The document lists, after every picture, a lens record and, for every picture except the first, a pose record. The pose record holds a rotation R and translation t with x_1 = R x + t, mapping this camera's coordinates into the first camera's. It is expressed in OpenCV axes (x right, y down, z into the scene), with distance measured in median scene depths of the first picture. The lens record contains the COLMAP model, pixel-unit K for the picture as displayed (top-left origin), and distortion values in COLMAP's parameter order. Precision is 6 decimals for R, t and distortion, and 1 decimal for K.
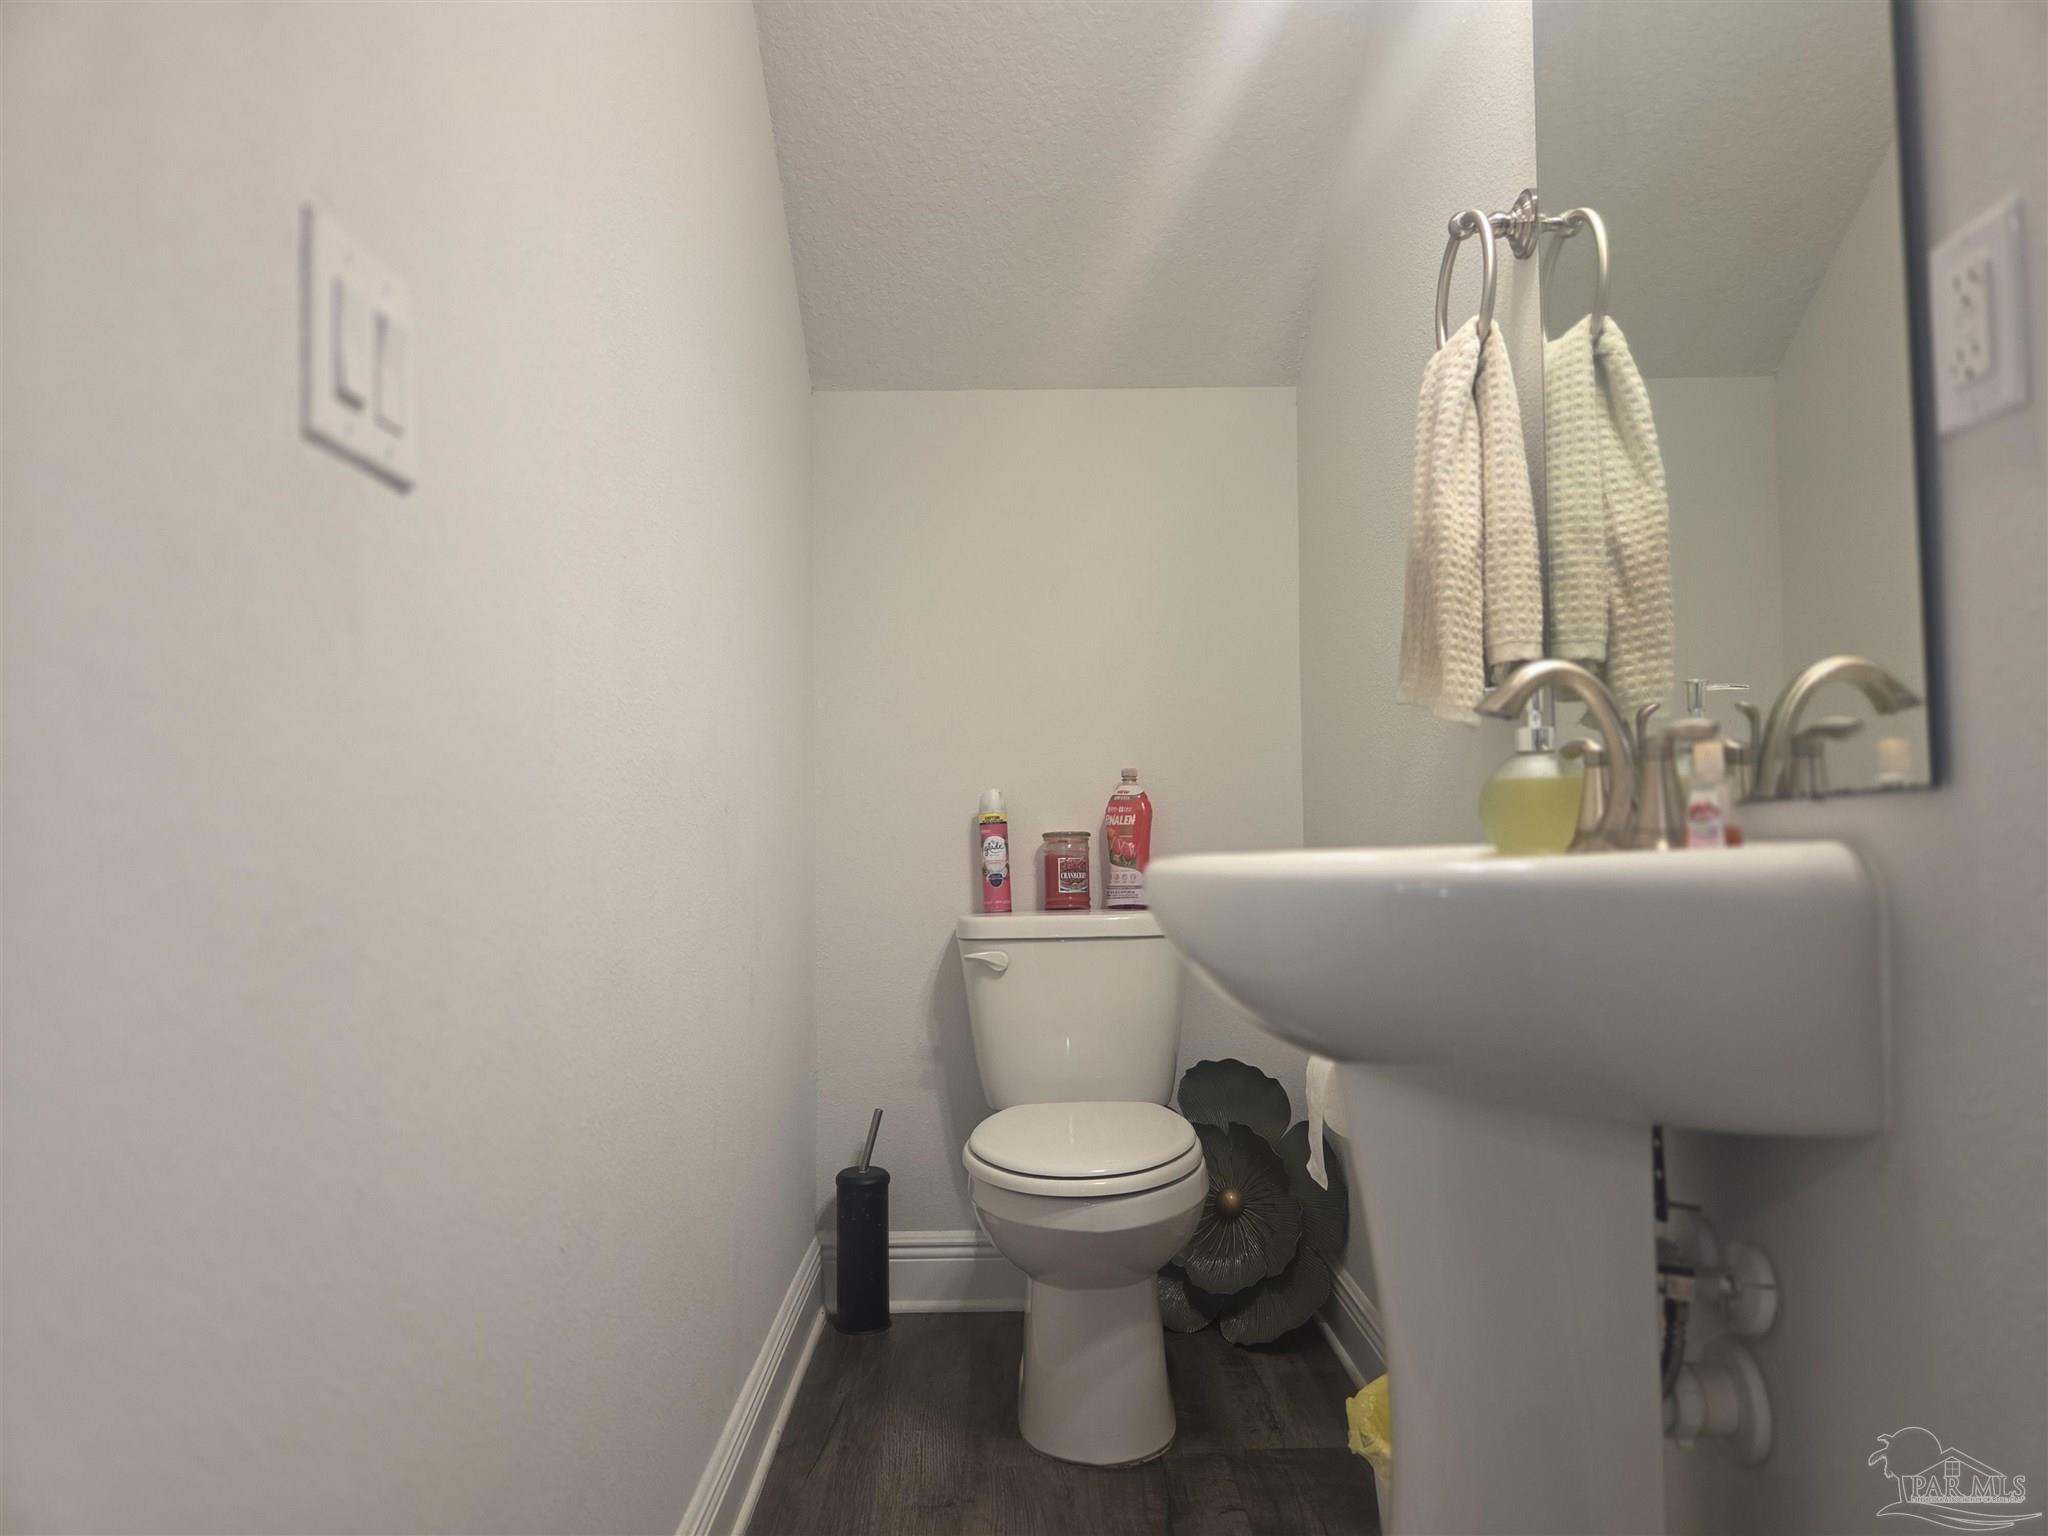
lens RADIAL K [[1344.0, 0, 1026.0], [0, 1344.0, 768.2], [0, 0, 1]] dist [0.073240, -0.052073]
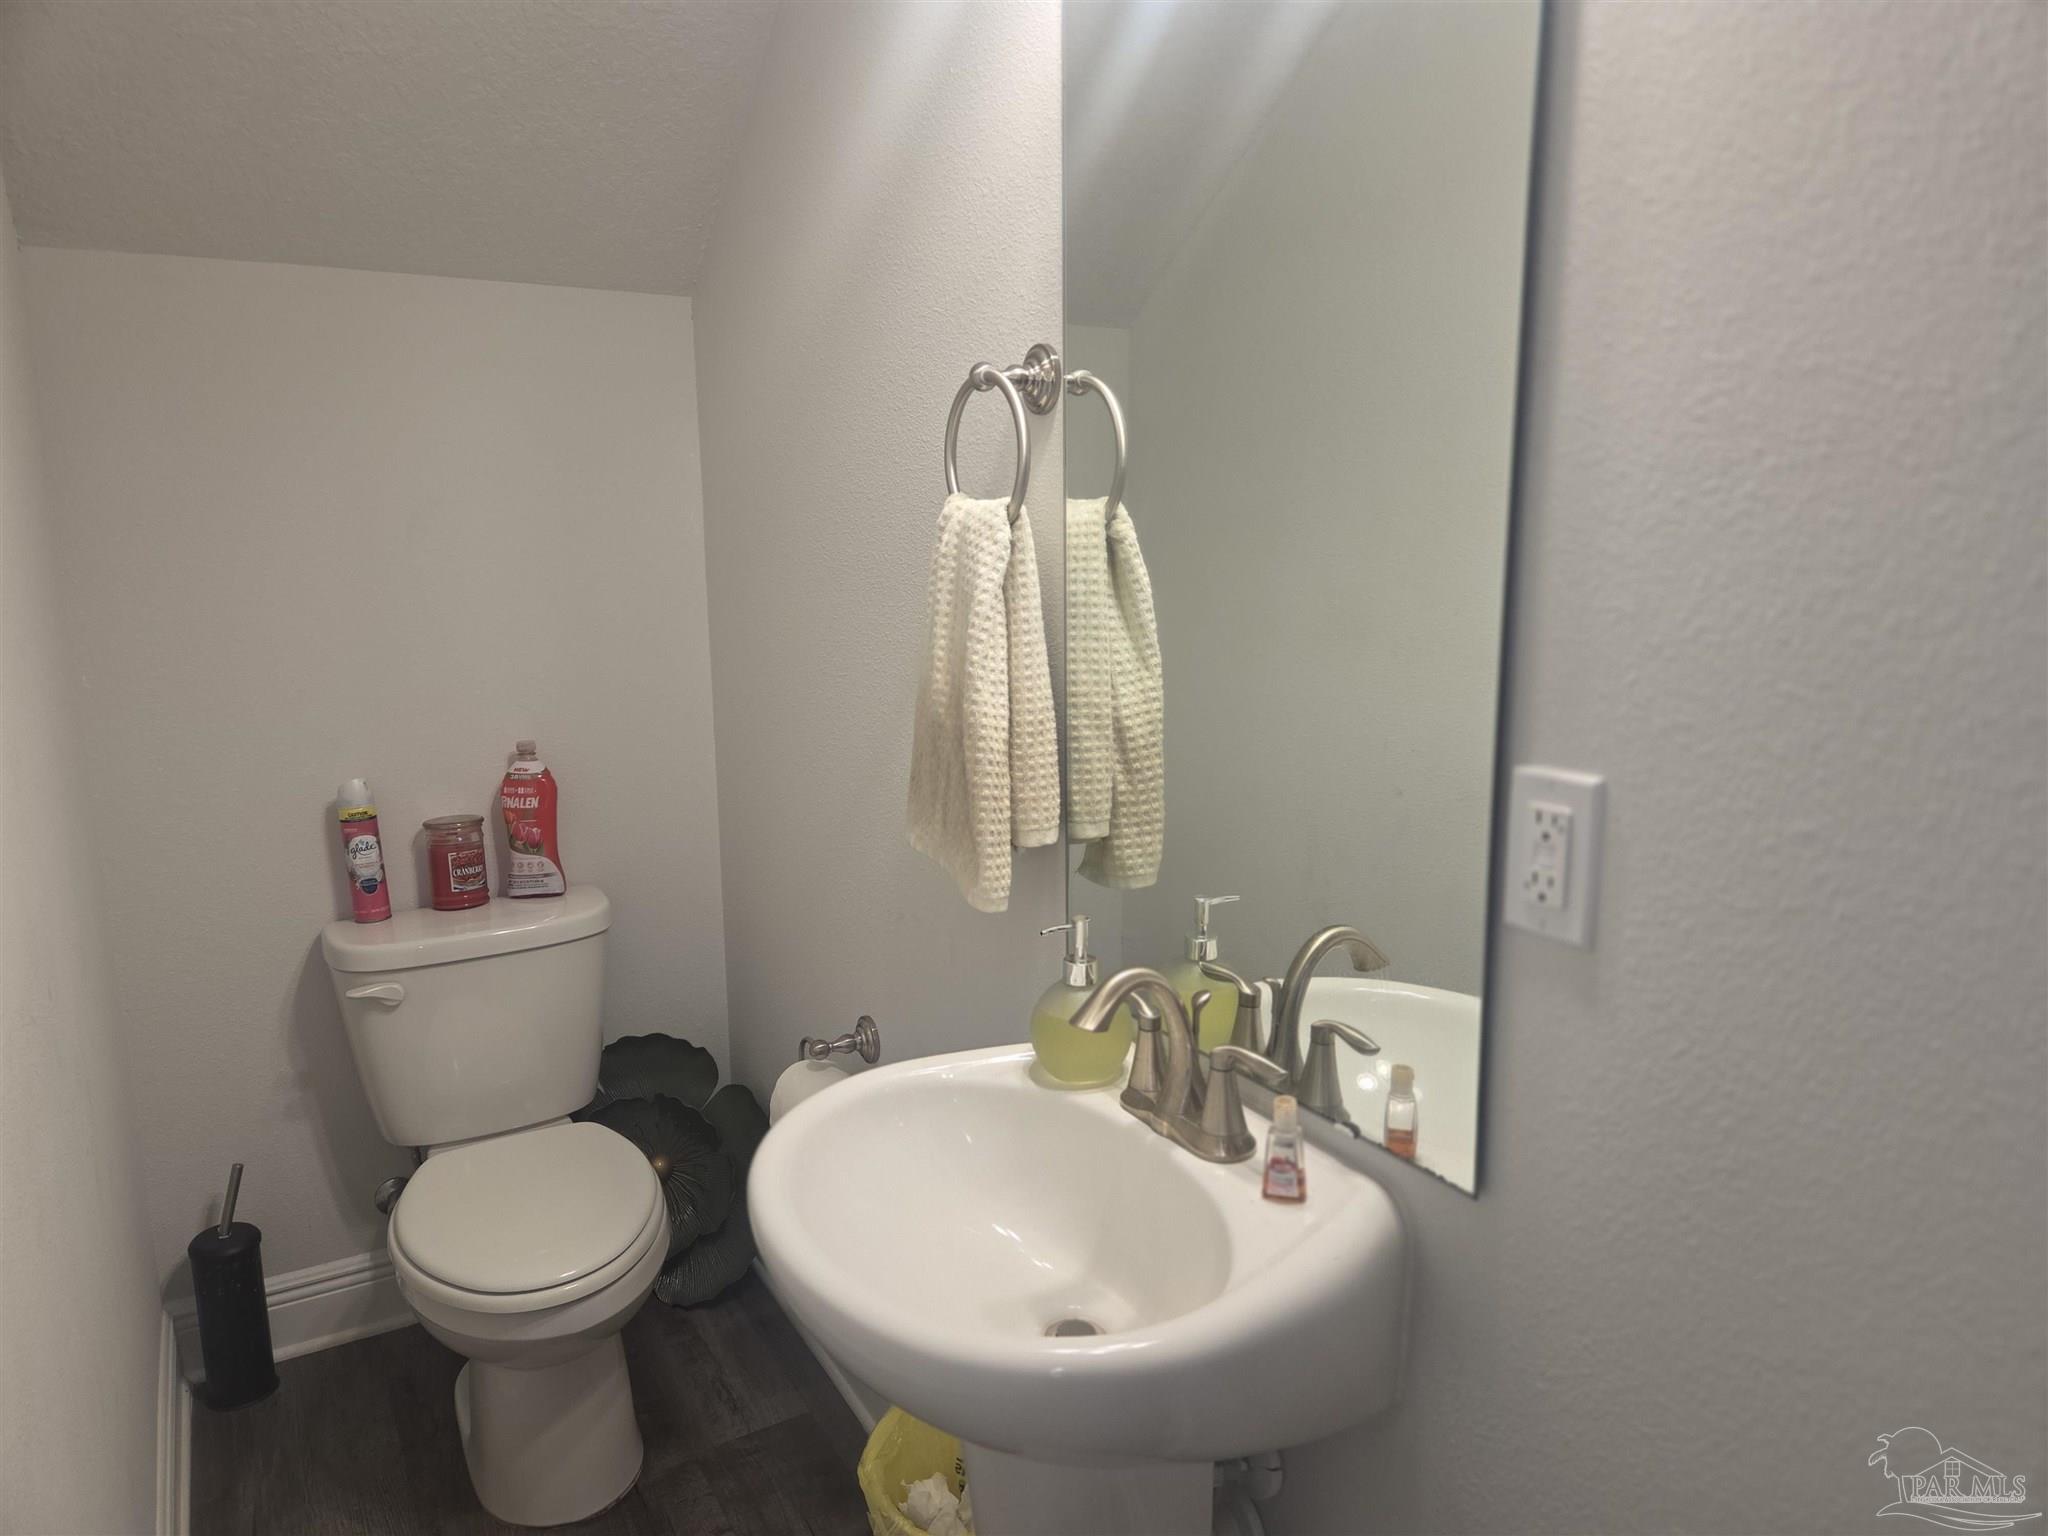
lens RADIAL K [[1344.0, 0, 1018.0], [0, 1344.0, 773.0], [0, 0, 1]] dist [0.073240, -0.052073]
pose [[0.868830, -0.088820, 0.487079, -0.147716], [-0.028391, 0.973221, 0.228112, -0.362568], [-0.494296, -0.212019, 0.843042, 0.148523]]
